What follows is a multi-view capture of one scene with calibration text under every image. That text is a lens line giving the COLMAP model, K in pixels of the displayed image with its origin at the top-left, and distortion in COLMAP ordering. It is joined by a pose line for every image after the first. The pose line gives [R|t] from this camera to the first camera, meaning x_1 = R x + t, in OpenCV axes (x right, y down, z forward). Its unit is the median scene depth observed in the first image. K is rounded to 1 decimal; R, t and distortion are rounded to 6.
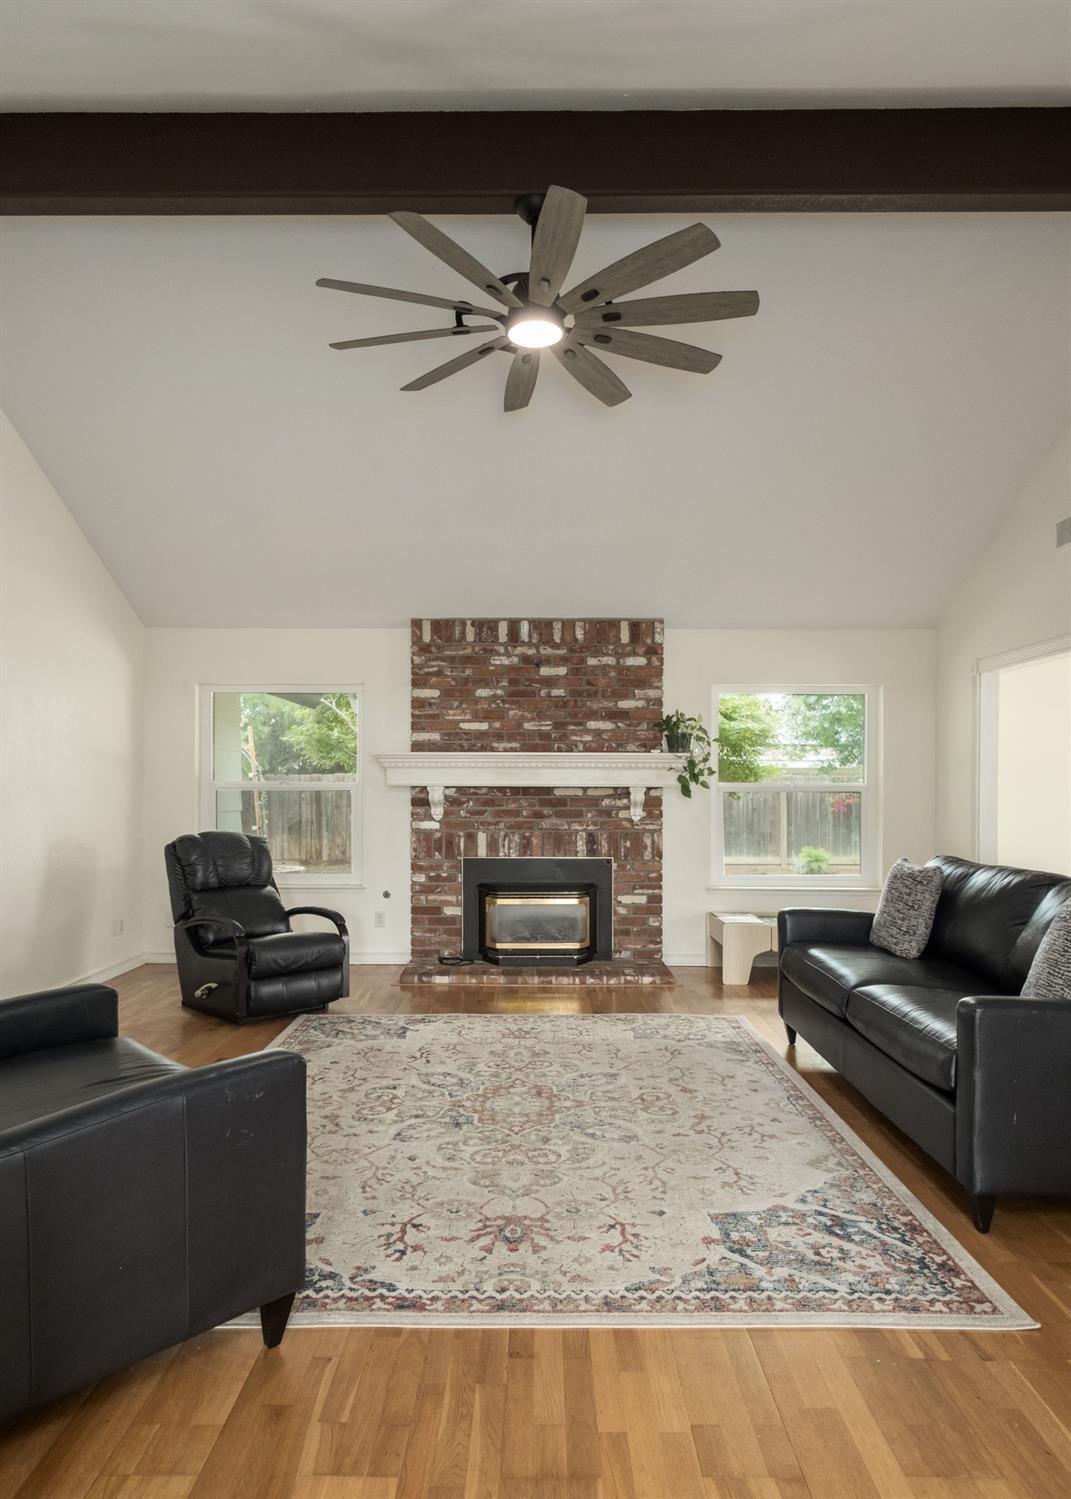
lens RADIAL K [[895.7, 0, 561.9], [0, 895.7, 789.3], [0, 0, 1]] dist [-0.003917, 0.000893]
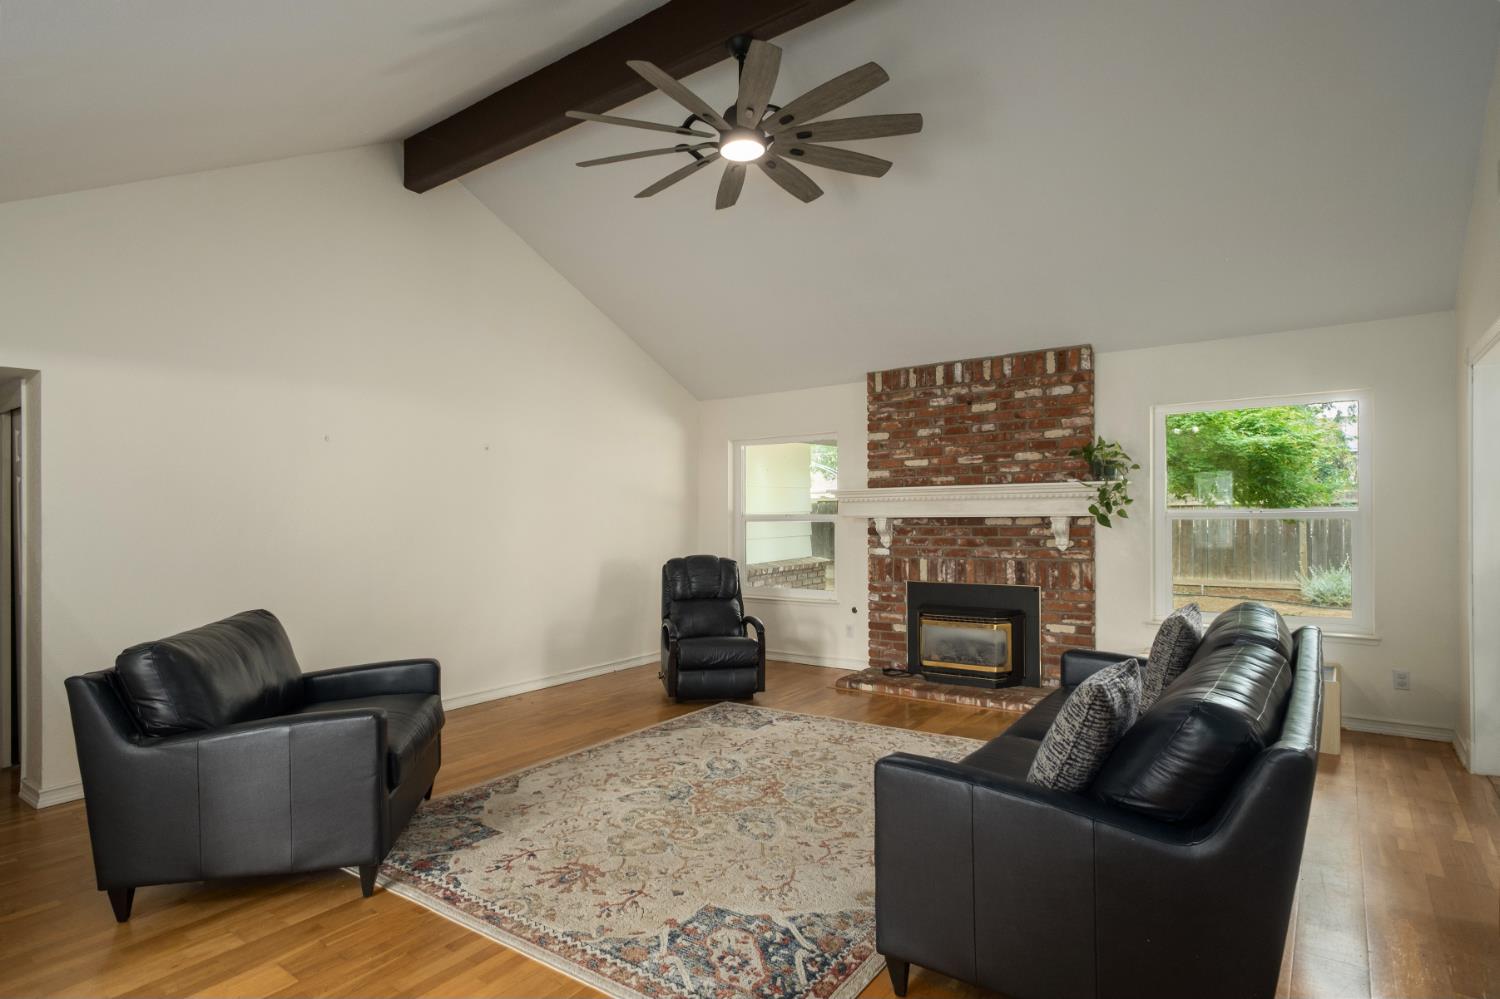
lens RADIAL K [[815.4, 0, 783.2], [0, 815.4, 502.1], [0, 0, 1]] dist [0.010481, 0.002817]
pose [[0.812595, -0.021151, -0.582445, 0.371171], [0.019104, 0.999771, -0.009653, -0.016078], [0.582515, -0.003284, 0.812813, 0.081948]]
